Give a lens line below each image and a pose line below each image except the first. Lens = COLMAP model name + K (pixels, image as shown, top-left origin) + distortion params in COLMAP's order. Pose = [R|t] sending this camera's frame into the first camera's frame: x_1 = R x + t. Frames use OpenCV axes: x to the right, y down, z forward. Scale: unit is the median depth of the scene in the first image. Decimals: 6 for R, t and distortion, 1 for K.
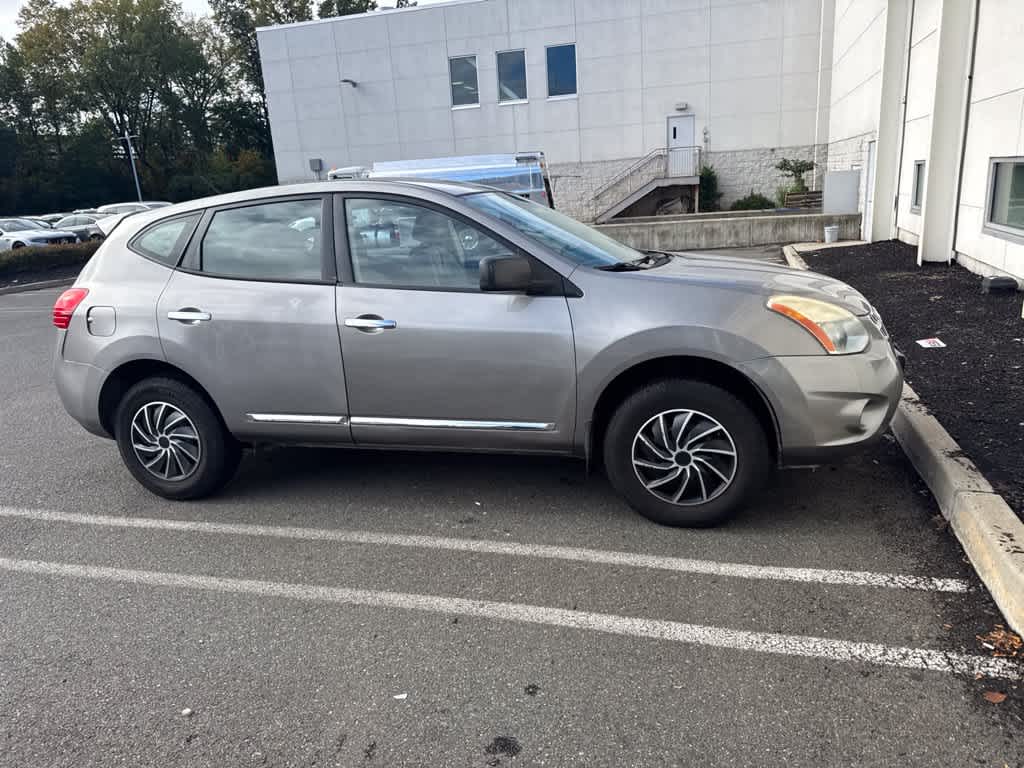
lens RADIAL K [[724.6, 0, 527.3], [0, 724.6, 381.9], [0, 0, 1]] dist [0.044487, -0.045245]
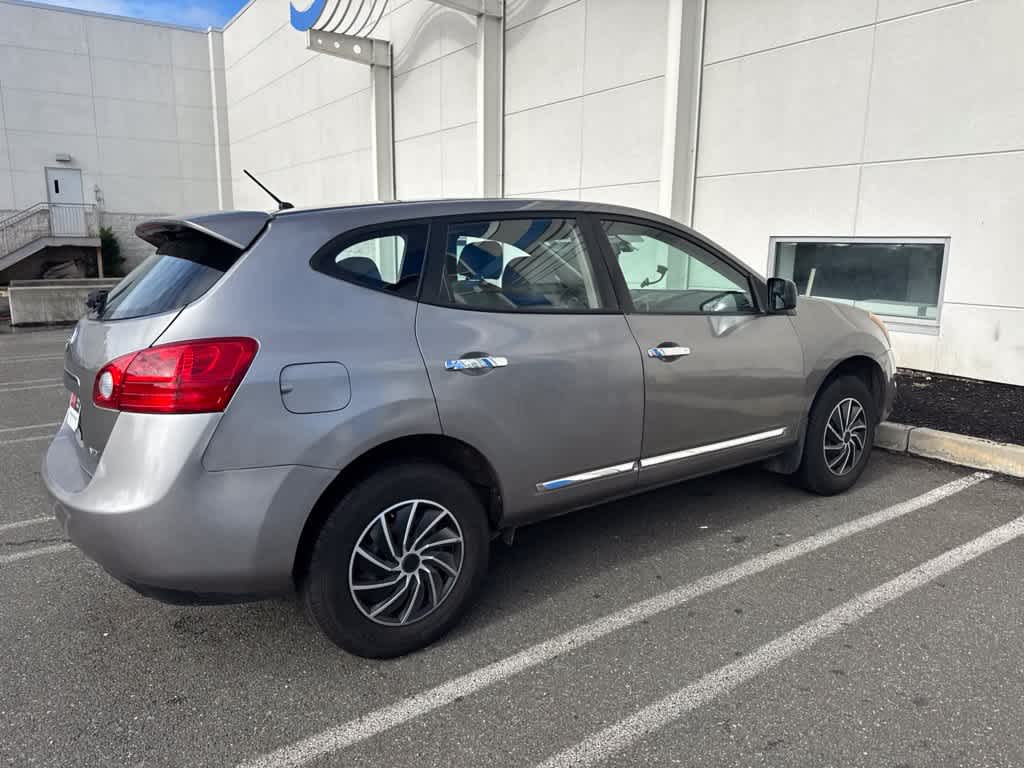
lens RADIAL K [[717.6, 0, 532.4], [0, 717.6, 382.3], [0, 0, 1]] dist [0.038717, -0.050994]
pose [[0.623004, -0.087666, 0.777291, -0.923514], [0.163179, 0.986403, -0.019539, -0.046467], [-0.765009, 0.139011, 0.628838, 0.499523]]
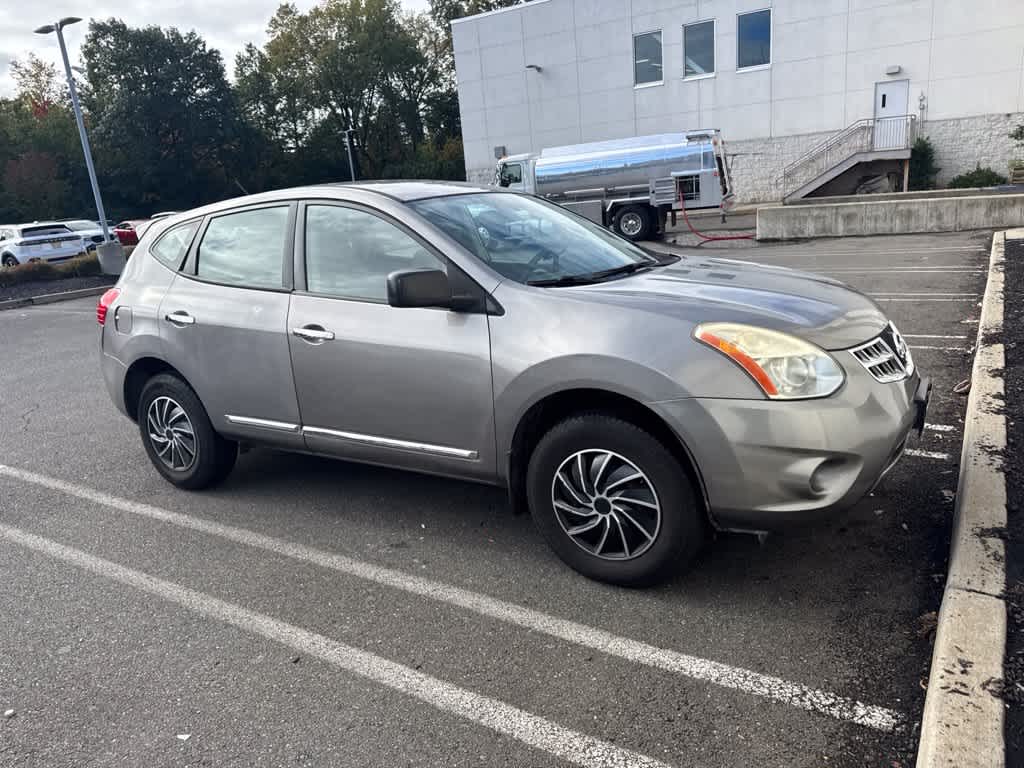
lens RADIAL K [[725.9, 0, 512.6], [0, 725.9, 379.3], [0, 0, 1]] dist [0.066903, -0.083245]
pose [[0.958289, 0.054519, -0.280552, 0.286633], [-0.048711, 0.998430, 0.027639, -0.053056], [0.281619, -0.012821, 0.959441, 0.112785]]
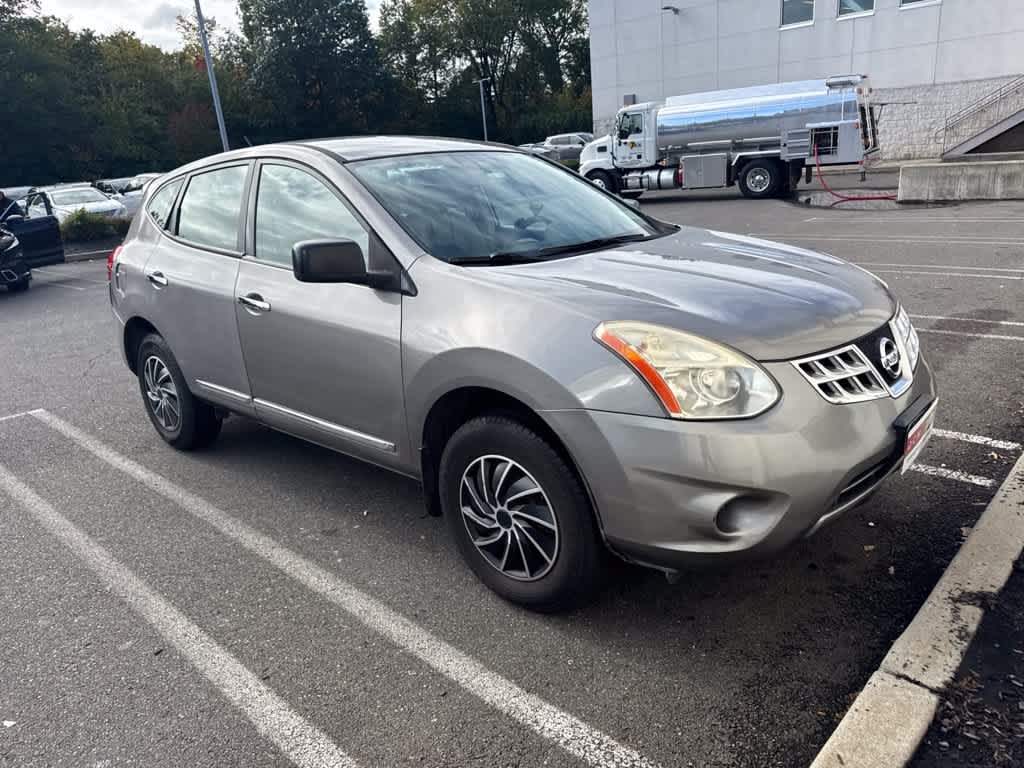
lens RADIAL K [[731.0, 0, 518.4], [0, 731.0, 382.1], [0, 0, 1]] dist [0.042053, -0.049104]
pose [[0.892151, 0.129686, -0.432721, 0.448190], [-0.093812, 0.990211, 0.103352, -0.097851], [0.441888, -0.051611, 0.895584, 0.266530]]
